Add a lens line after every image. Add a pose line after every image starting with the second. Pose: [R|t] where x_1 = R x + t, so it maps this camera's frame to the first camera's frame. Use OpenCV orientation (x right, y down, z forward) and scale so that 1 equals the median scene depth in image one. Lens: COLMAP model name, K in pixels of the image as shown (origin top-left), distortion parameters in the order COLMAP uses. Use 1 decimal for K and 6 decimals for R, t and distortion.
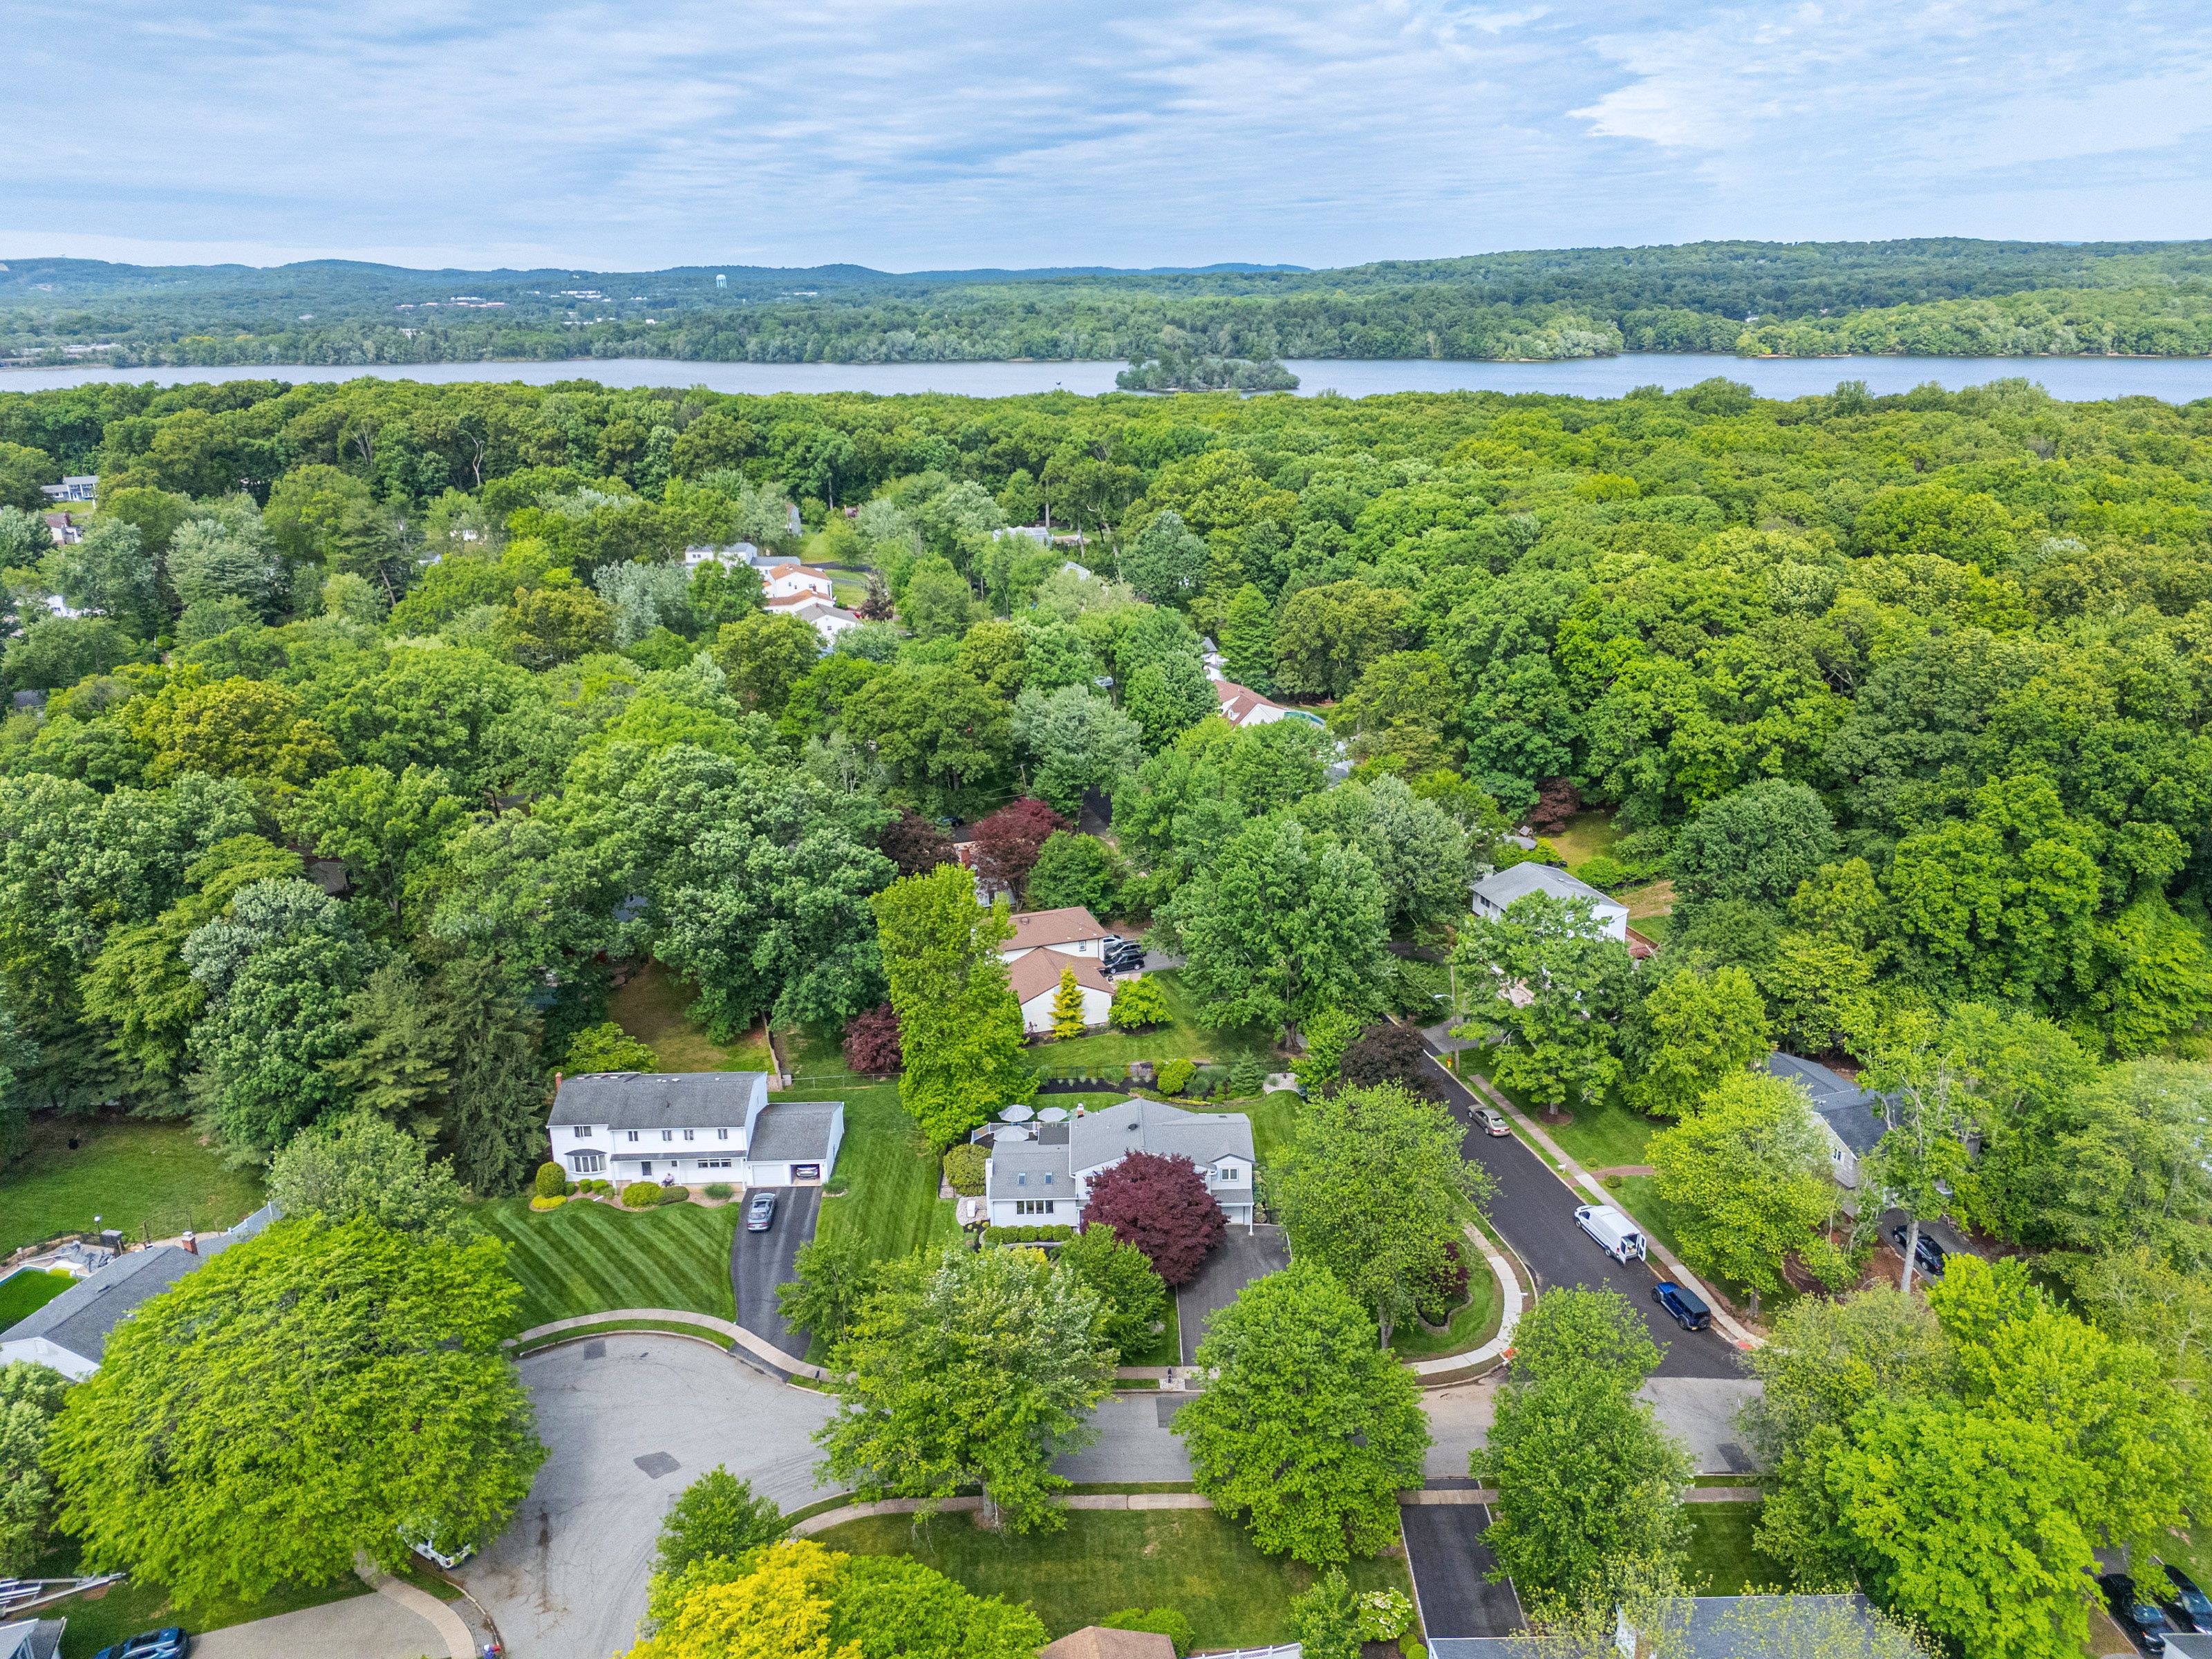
lens RADIAL K [[1602.8, 0, 1095.0], [0, 1602.8, 831.7], [0, 0, 1]] dist [0.076994, -0.074108]
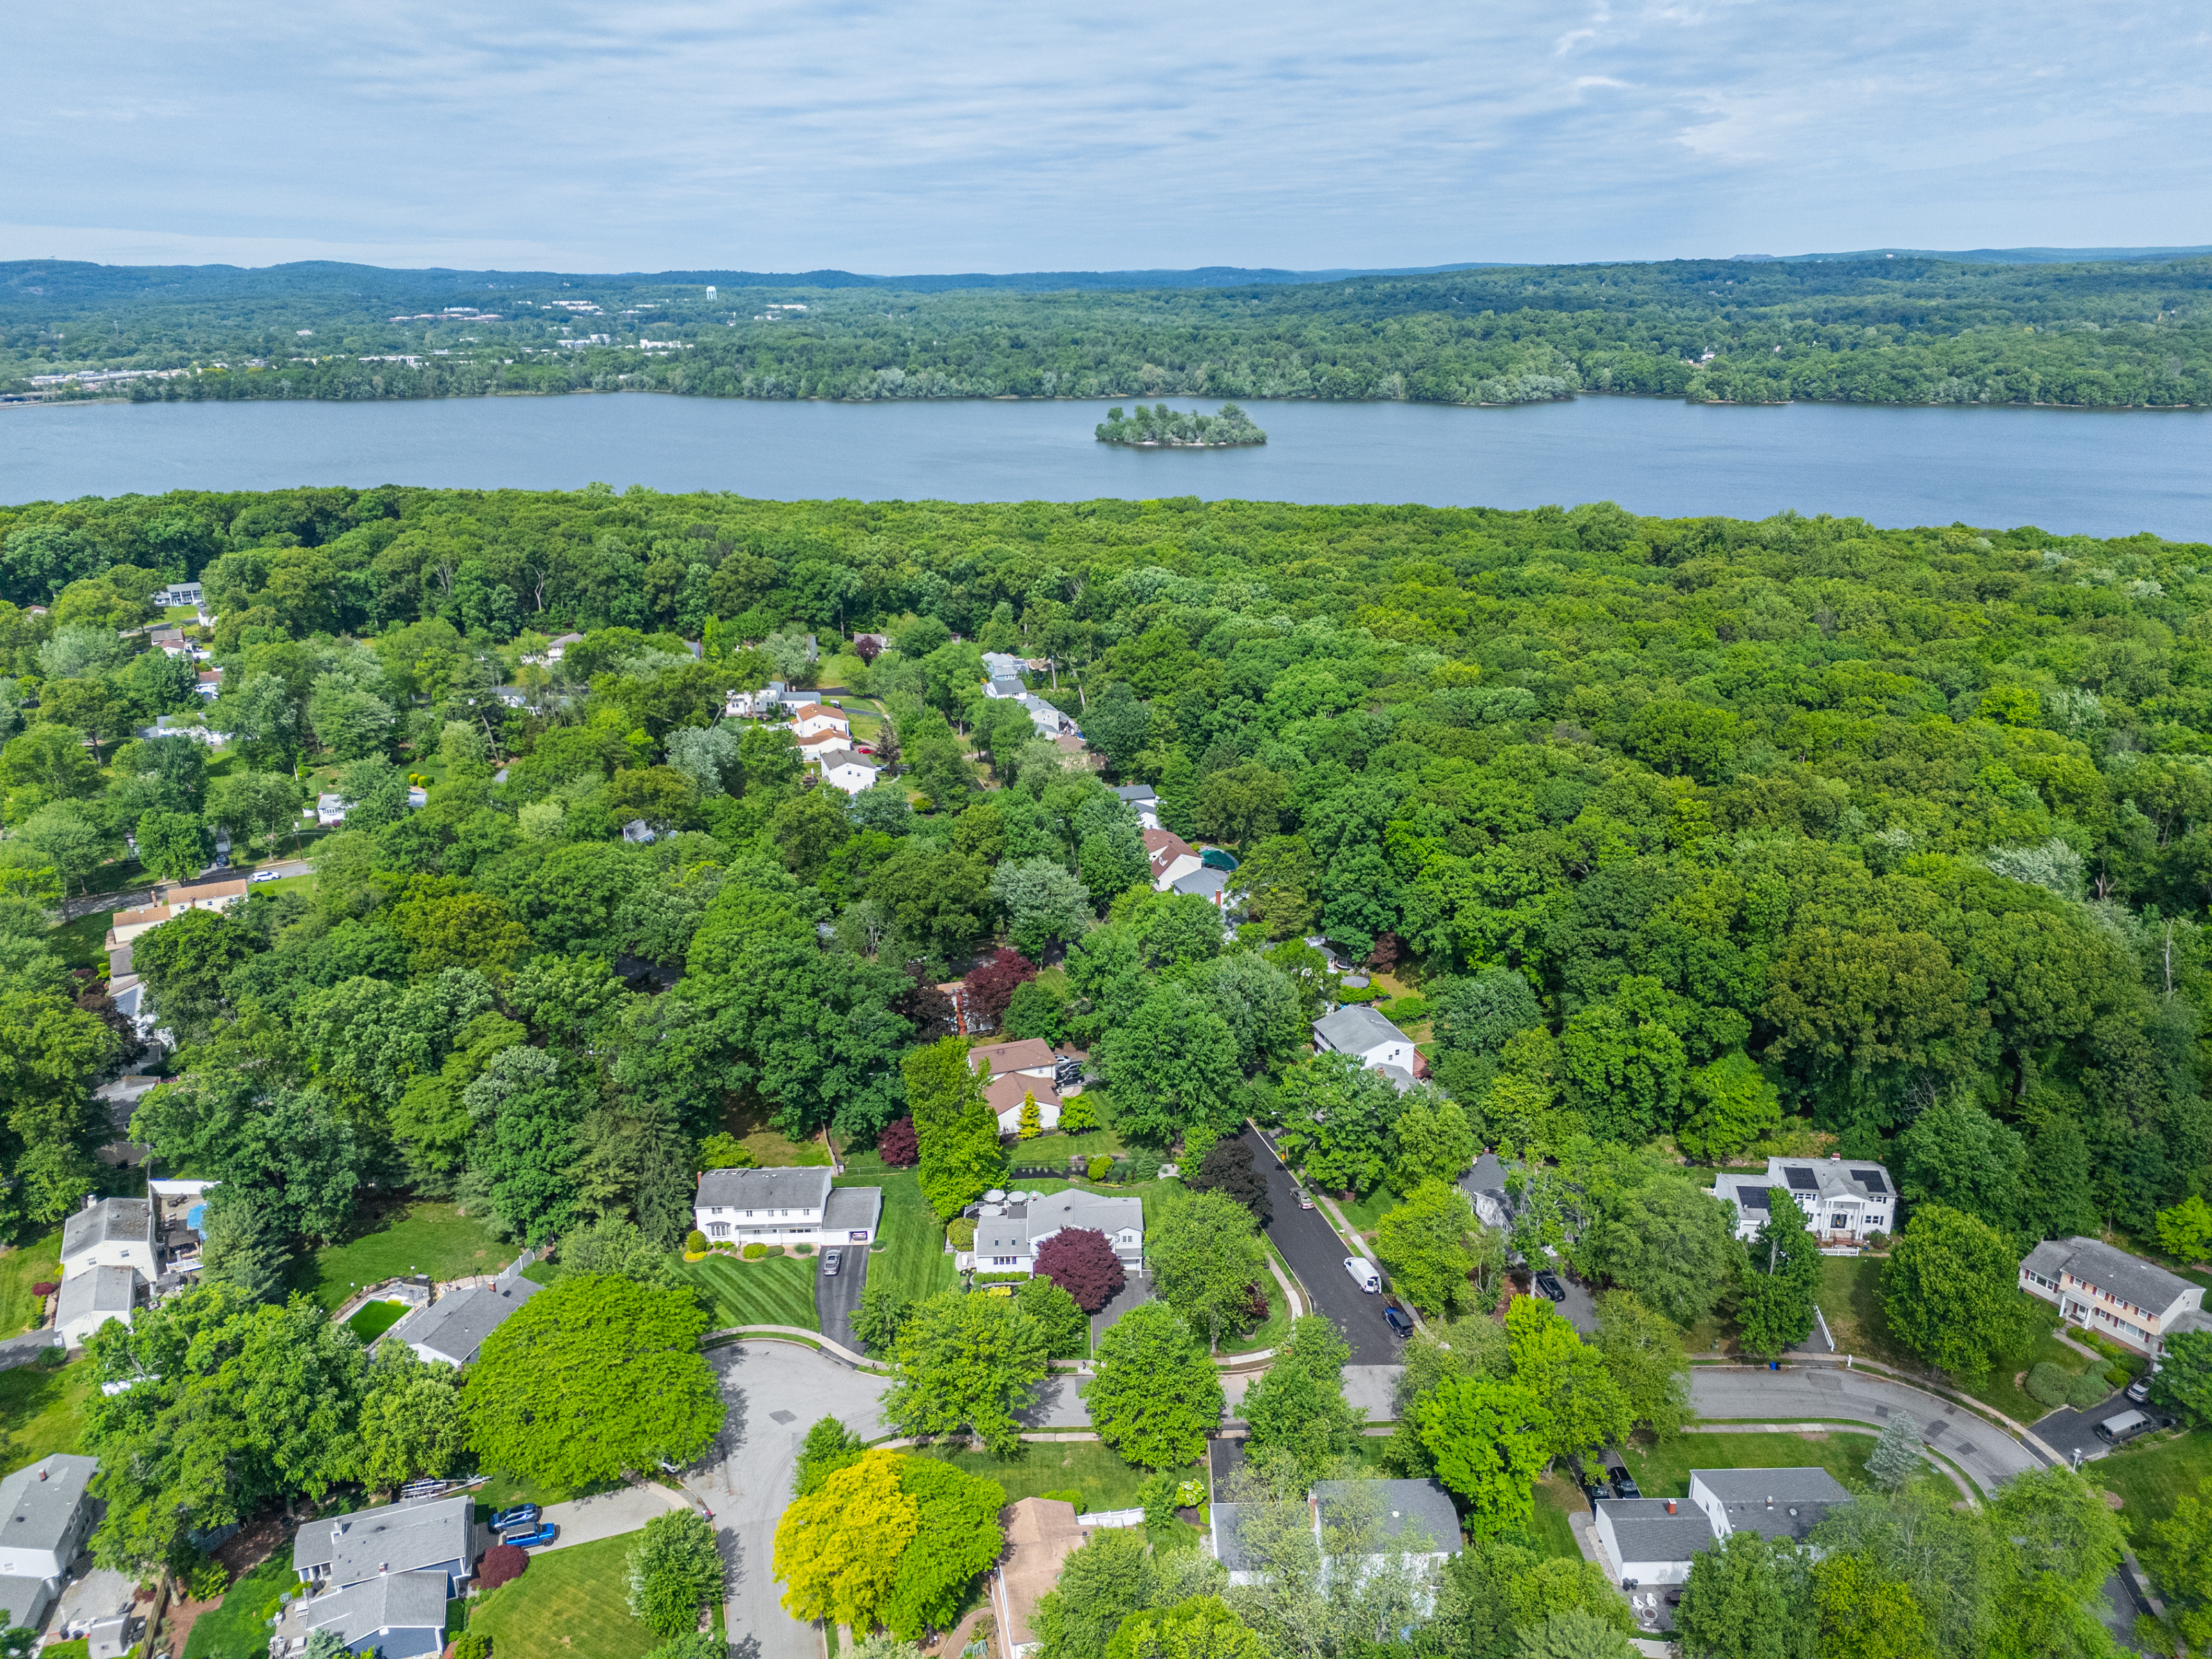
lens RADIAL K [[1602.8, 0, 1096.7], [0, 1602.8, 835.0], [0, 0, 1]] dist [0.076994, -0.074108]
pose [[0.999948, 0.002010, 0.009974, 0.028315], [-0.002063, 0.999984, 0.005277, -0.149195], [-0.009964, -0.005298, 0.999936, -0.451564]]
